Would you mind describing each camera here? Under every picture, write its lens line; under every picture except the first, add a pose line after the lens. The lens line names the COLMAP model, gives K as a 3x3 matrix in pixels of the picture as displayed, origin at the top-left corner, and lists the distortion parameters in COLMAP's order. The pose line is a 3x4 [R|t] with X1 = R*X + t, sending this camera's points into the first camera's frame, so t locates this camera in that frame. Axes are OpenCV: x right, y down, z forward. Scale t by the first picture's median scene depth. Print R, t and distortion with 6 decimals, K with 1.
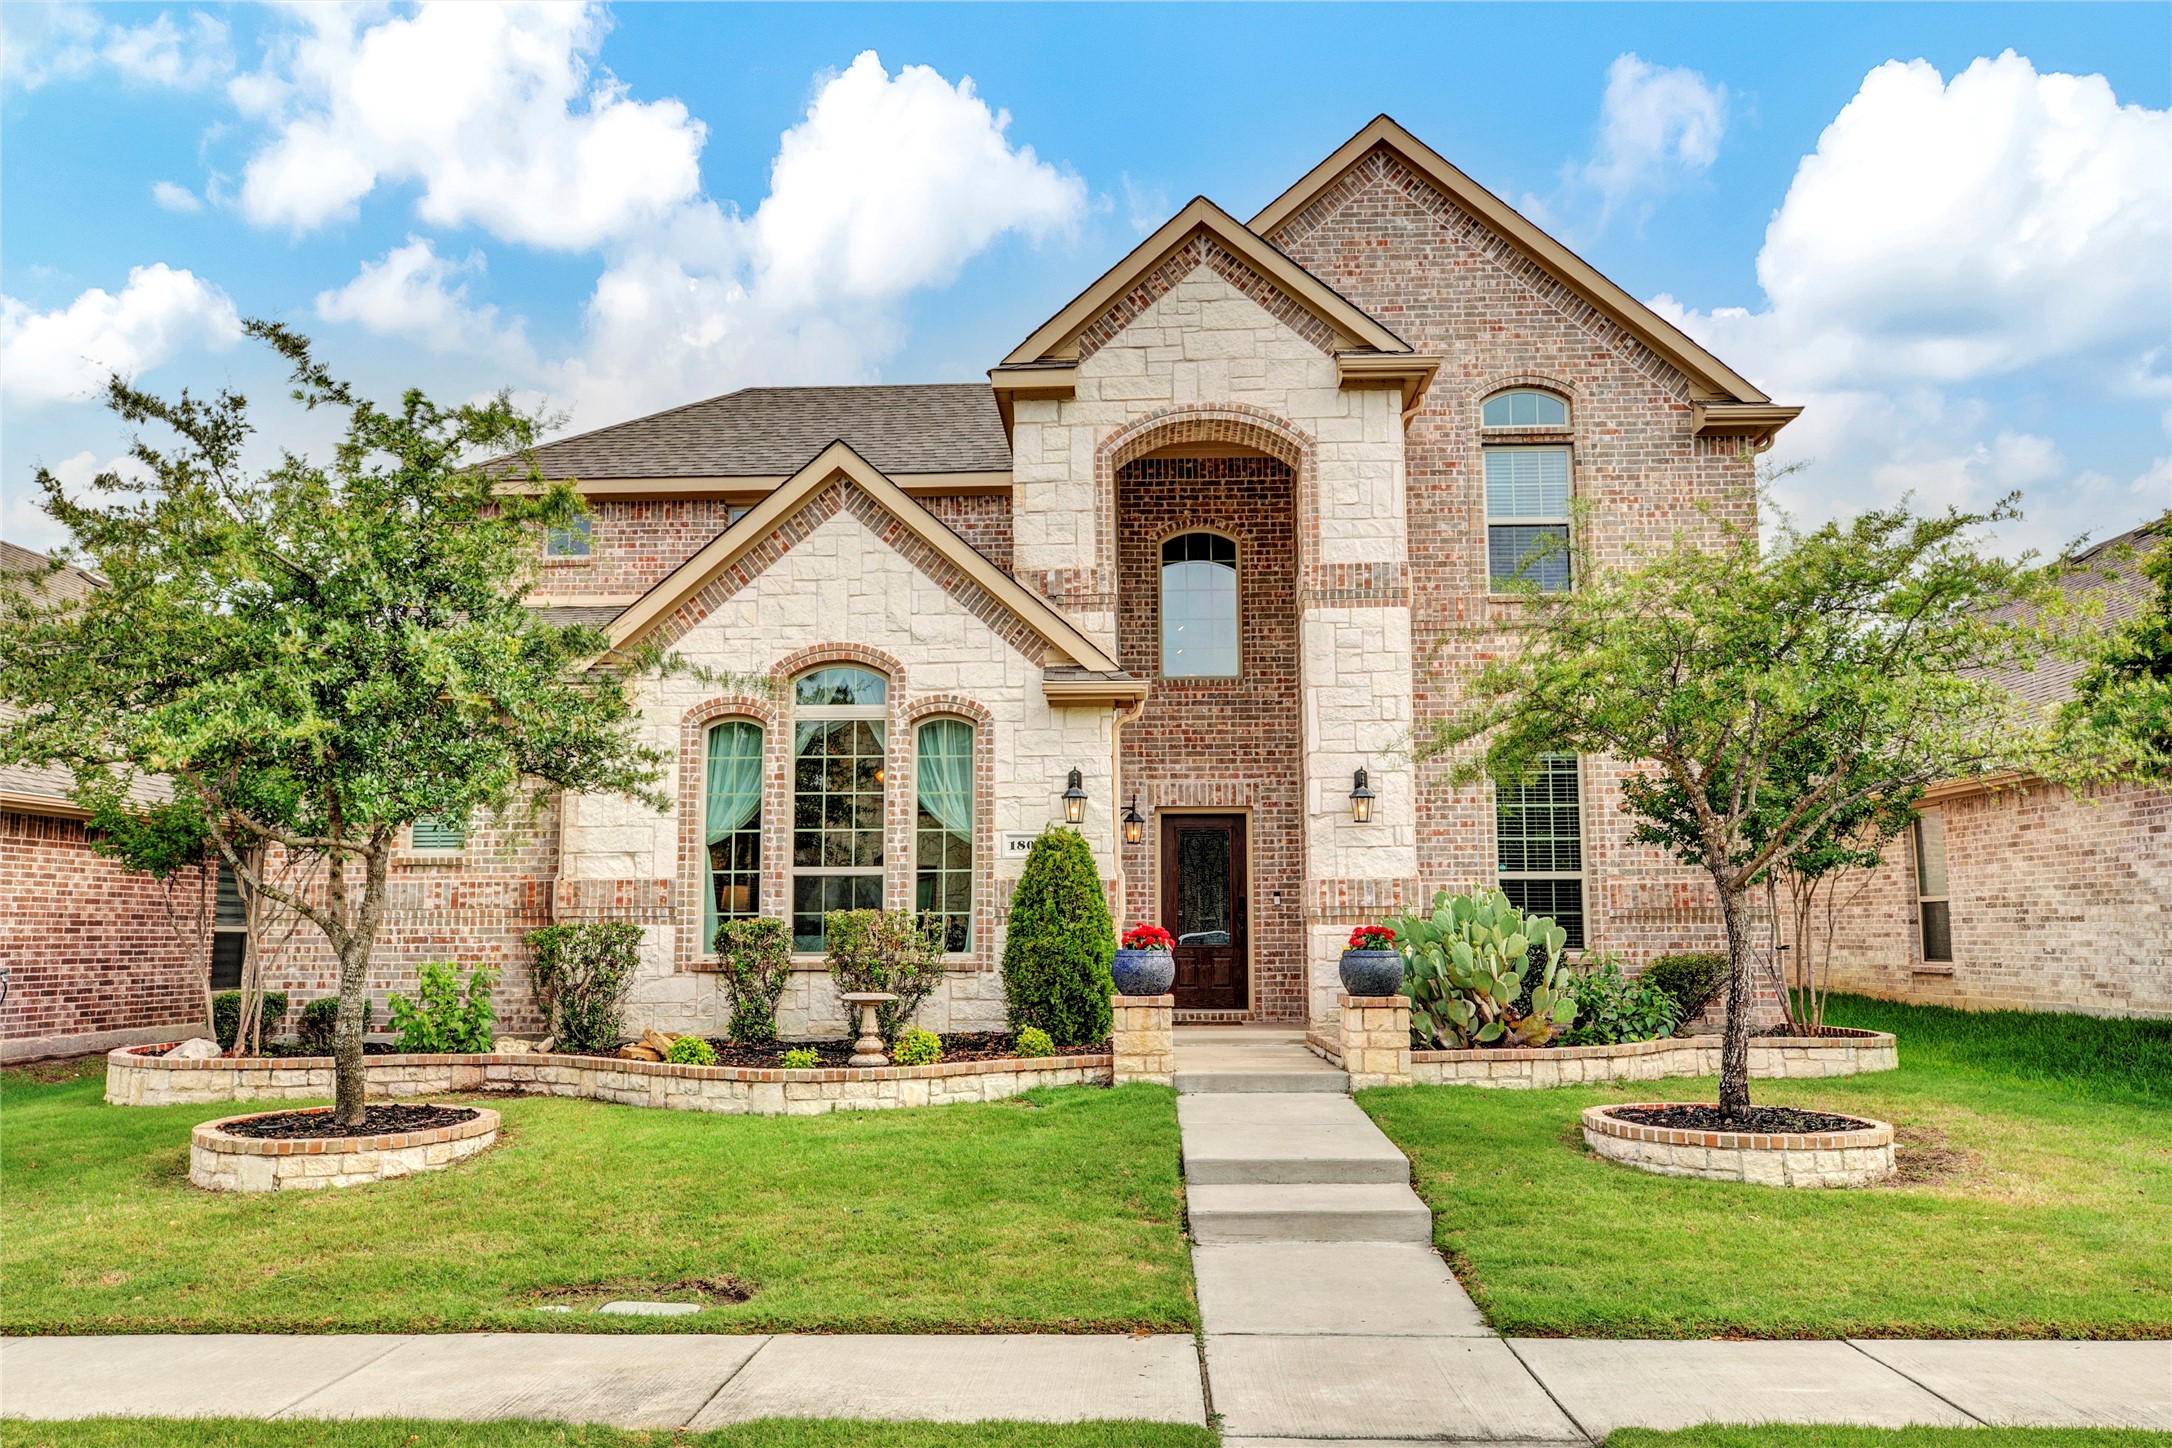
lens RADIAL K [[1628.1, 0, 1085.0], [0, 1628.1, 726.1], [0, 0, 1]] dist [0.003097, 0.000190]
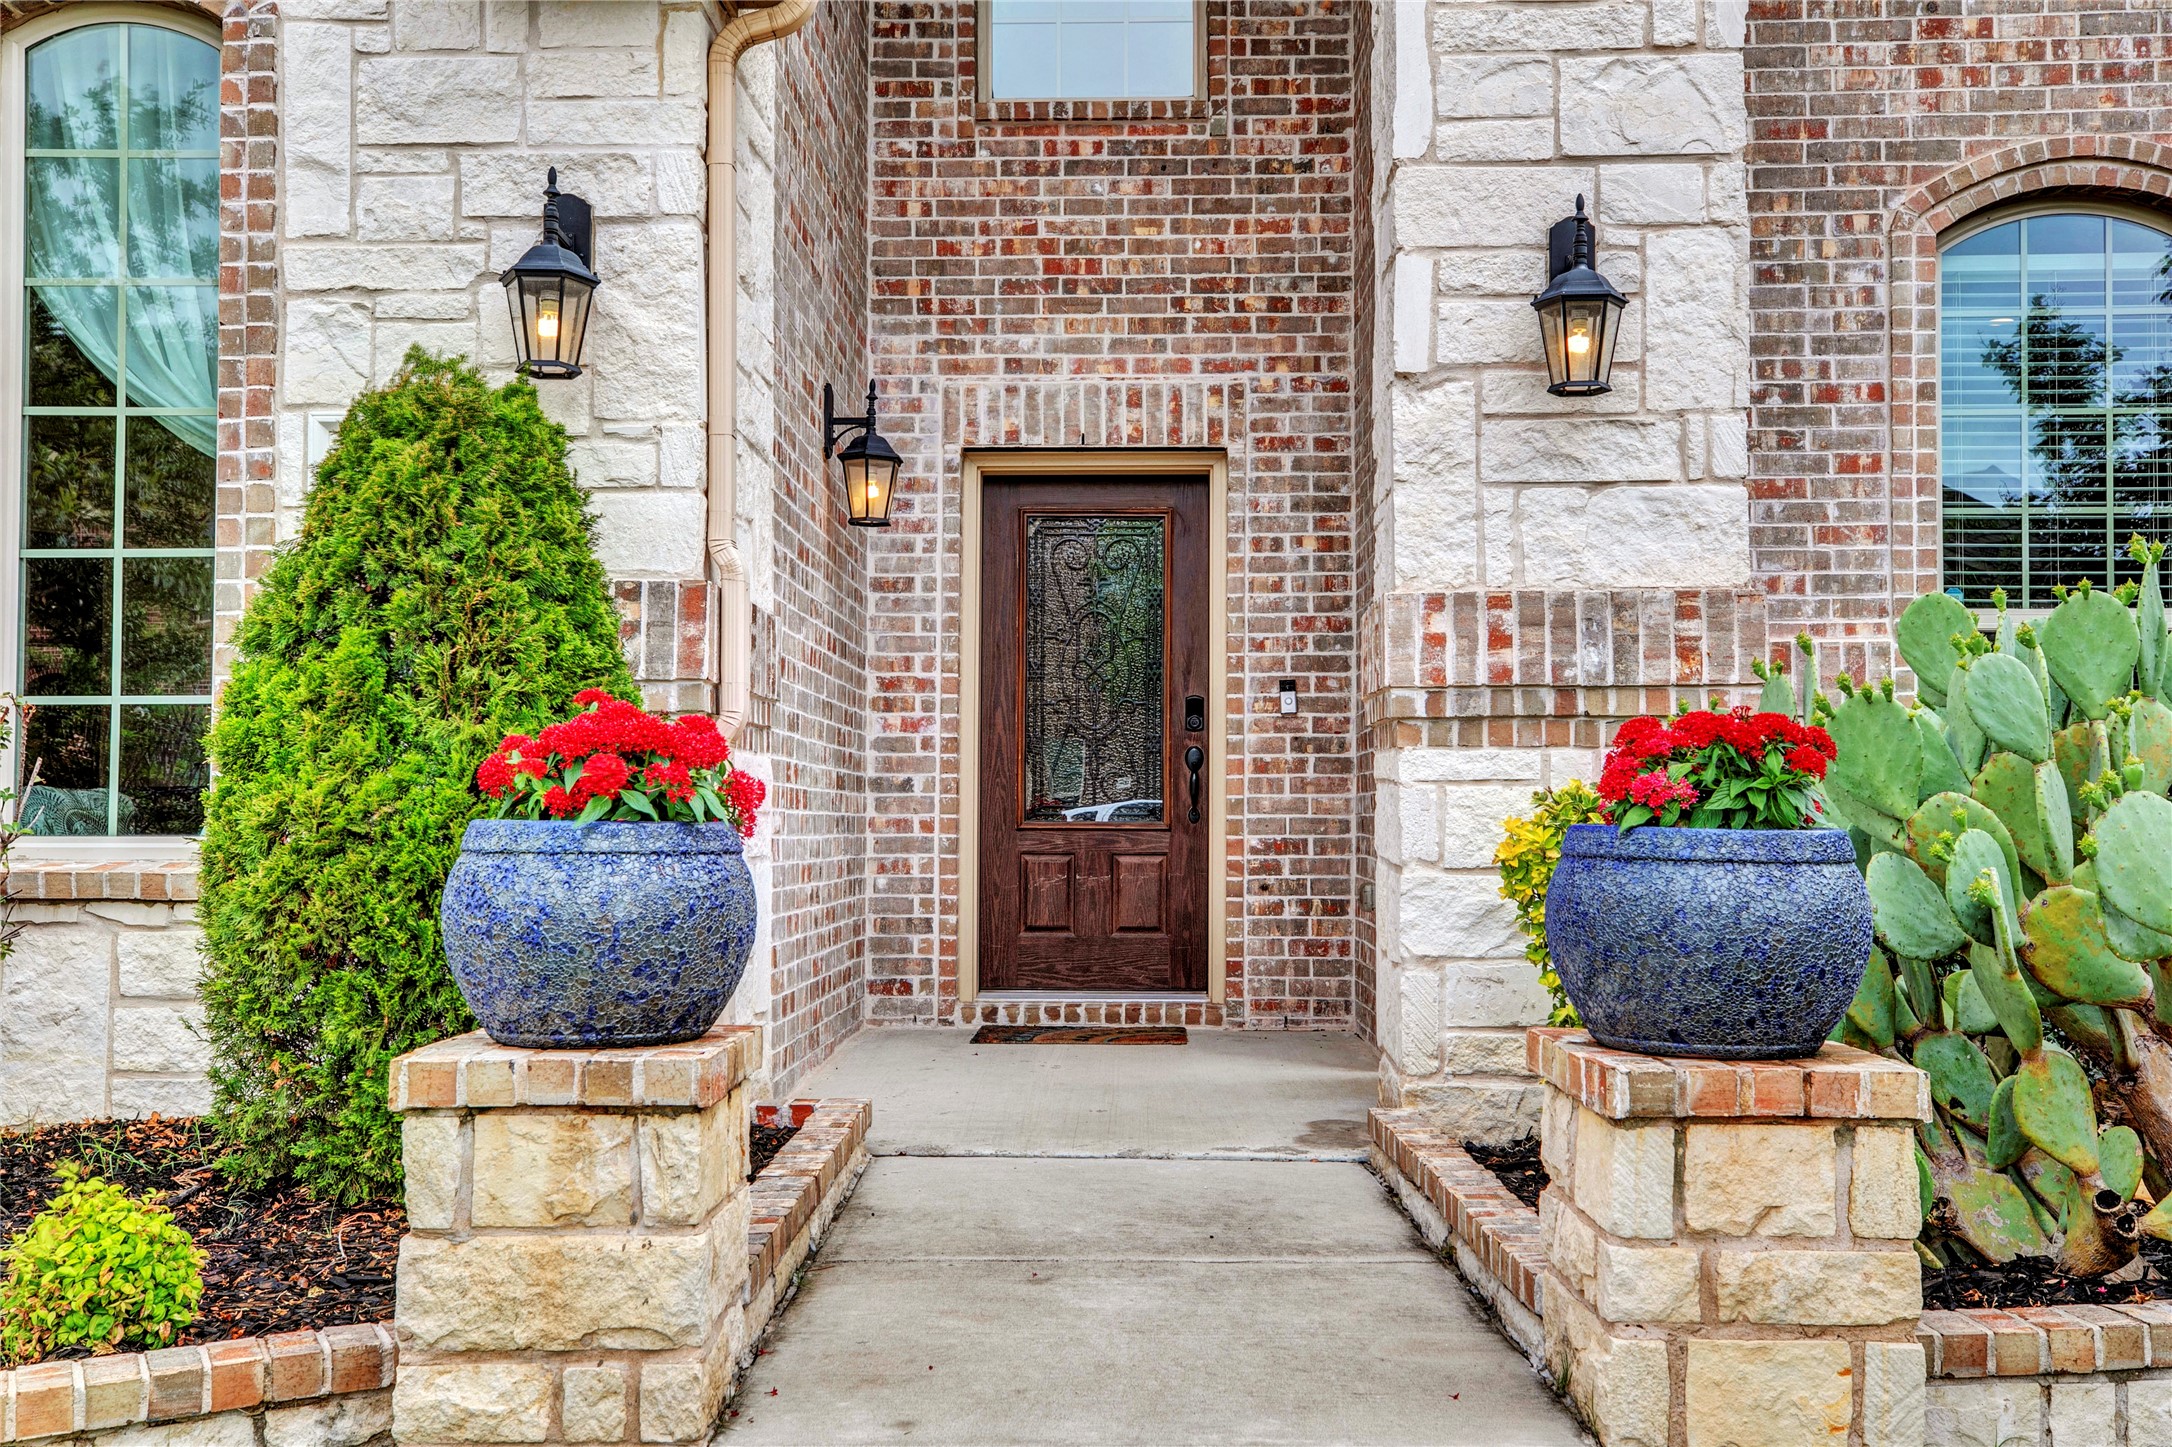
lens RADIAL K [[2195.6, 0, 1085.5], [0, 2195.6, 727.5], [0, 0, 1]] dist [0.056128, 0.000000]
pose [[0.999881, 0.005957, 0.014209, 0.065589], [-0.007134, 0.996421, 0.084225, 0.071771], [-0.013657, -0.084316, 0.996345, 0.508789]]
